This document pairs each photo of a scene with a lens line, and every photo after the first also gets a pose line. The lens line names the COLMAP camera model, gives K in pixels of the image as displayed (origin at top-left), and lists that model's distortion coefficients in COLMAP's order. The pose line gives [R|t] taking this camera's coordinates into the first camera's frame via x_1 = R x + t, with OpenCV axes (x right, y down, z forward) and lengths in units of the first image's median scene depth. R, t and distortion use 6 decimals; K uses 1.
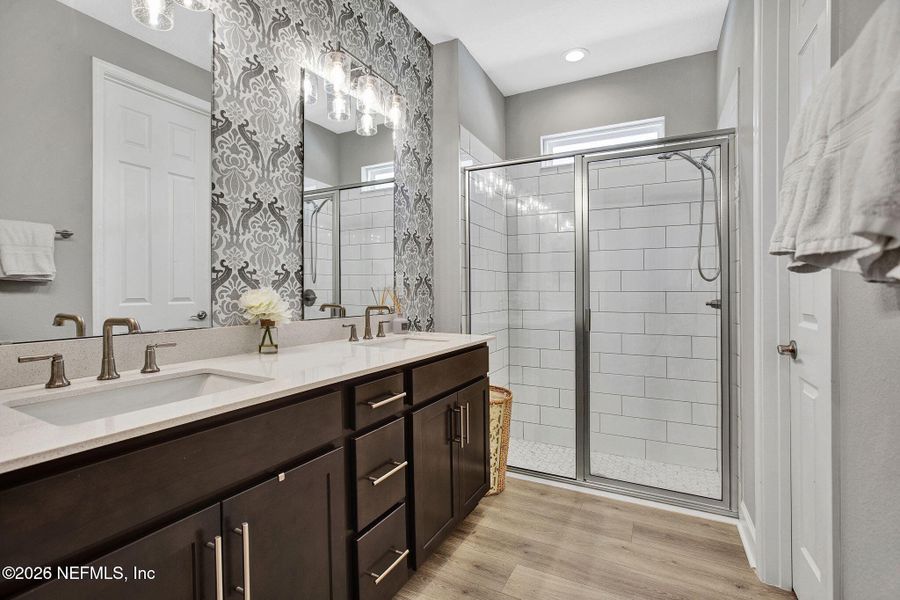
lens RADIAL K [[428.8, 0, 450.2], [0, 428.8, 305.6], [0, 0, 1]] dist [-0.053458, 0.025469]
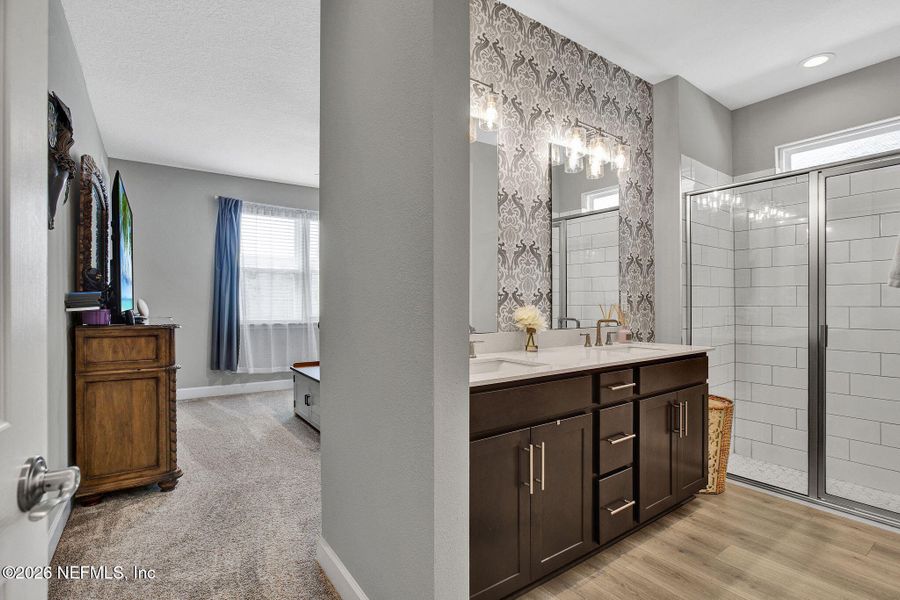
lens RADIAL K [[428.8, 0, 450.2], [0, 428.8, 305.6], [0, 0, 1]] dist [-0.053458, 0.025469]
pose [[0.887683, 0.005854, -0.460418, -0.003400], [-0.017791, 0.999609, -0.021590, -0.004955], [0.460111, 0.027356, 0.887440, -0.307348]]
